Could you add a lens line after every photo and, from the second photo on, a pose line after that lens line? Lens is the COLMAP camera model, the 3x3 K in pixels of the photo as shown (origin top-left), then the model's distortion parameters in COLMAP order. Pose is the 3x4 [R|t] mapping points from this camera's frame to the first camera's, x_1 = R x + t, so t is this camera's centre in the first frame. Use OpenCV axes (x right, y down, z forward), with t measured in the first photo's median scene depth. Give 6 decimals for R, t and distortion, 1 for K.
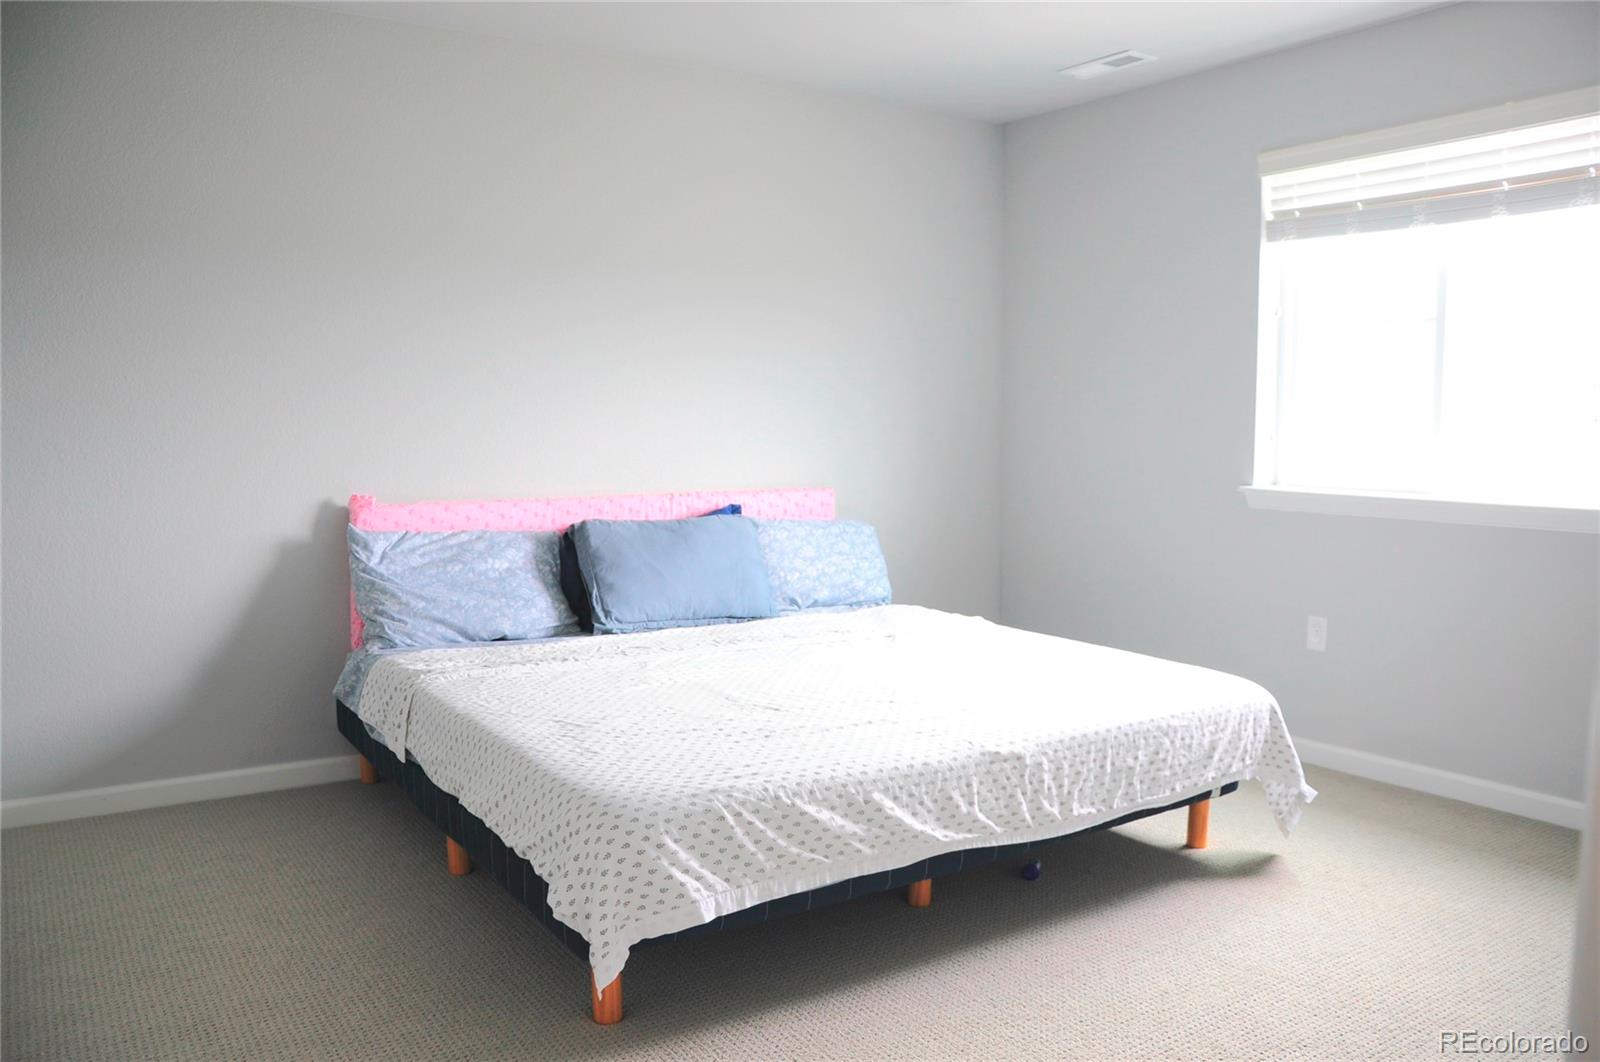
lens RADIAL K [[1260.8, 0, 802.8], [0, 1260.8, 548.4], [0, 0, 1]] dist [-0.163114, 0.127642]
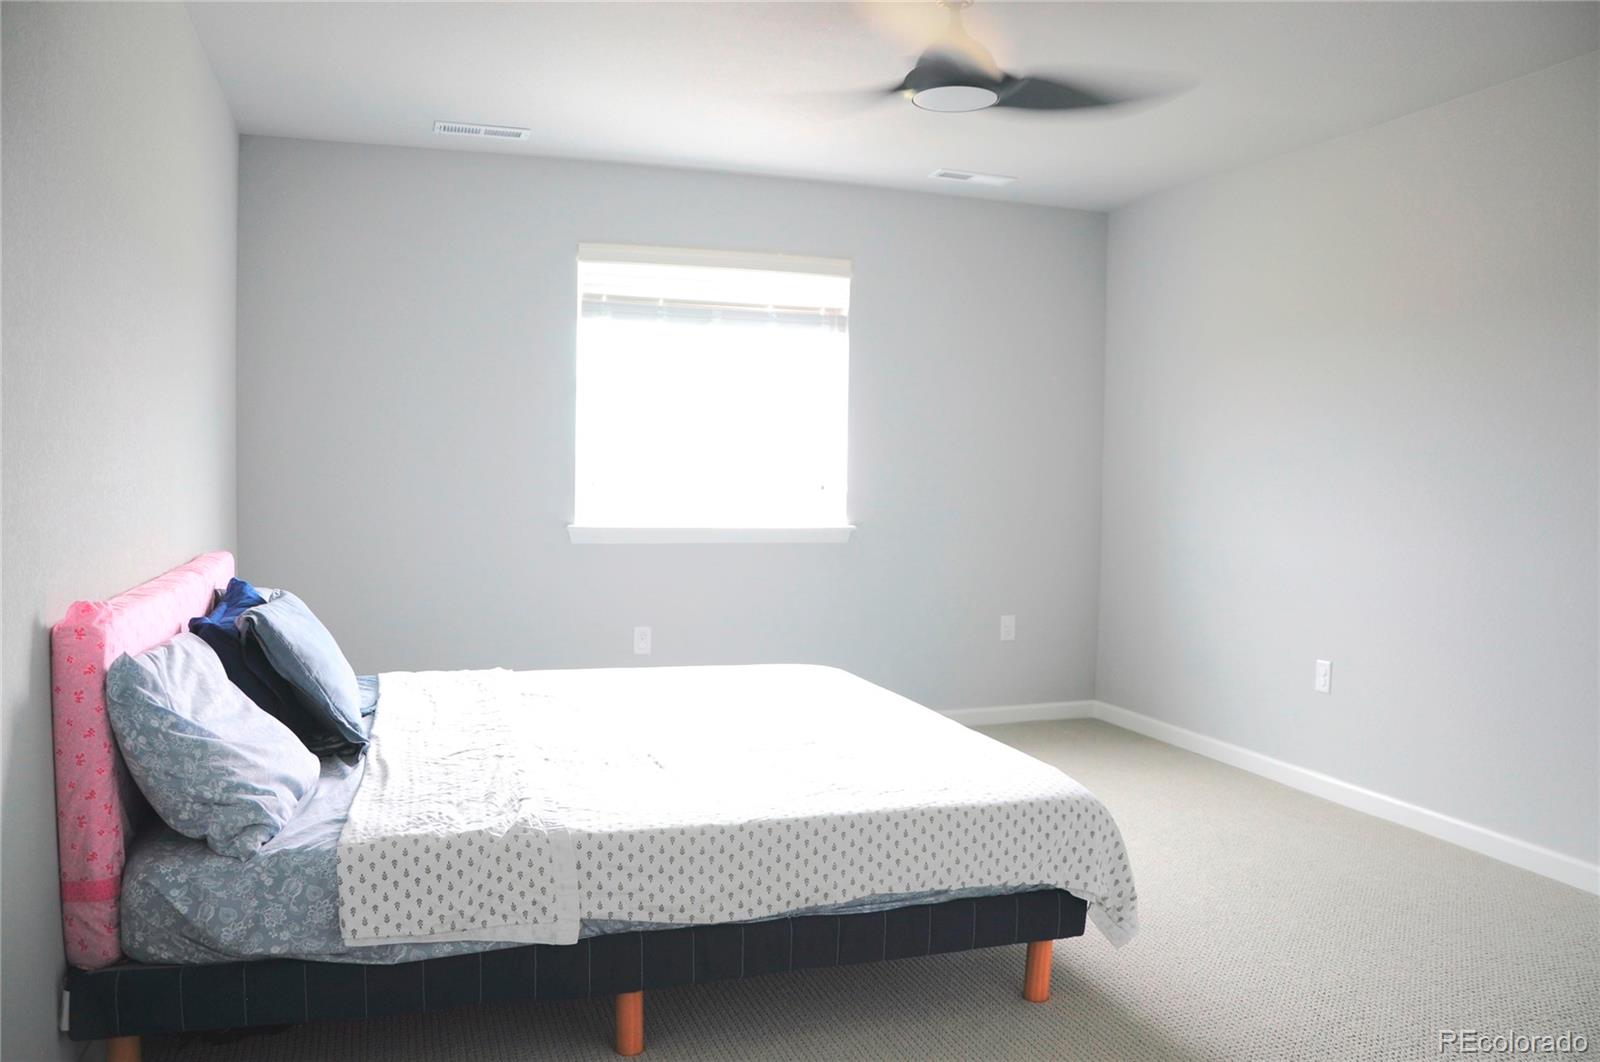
lens RADIAL K [[1260.8, 0, 802.8], [0, 1260.8, 548.4], [0, 0, 1]] dist [-0.163114, 0.127642]
pose [[0.237601, -0.056534, 0.969716, -0.765008], [0.082296, 0.995887, 0.037896, -0.057879], [-0.967870, 0.070800, 0.241277, 0.530105]]
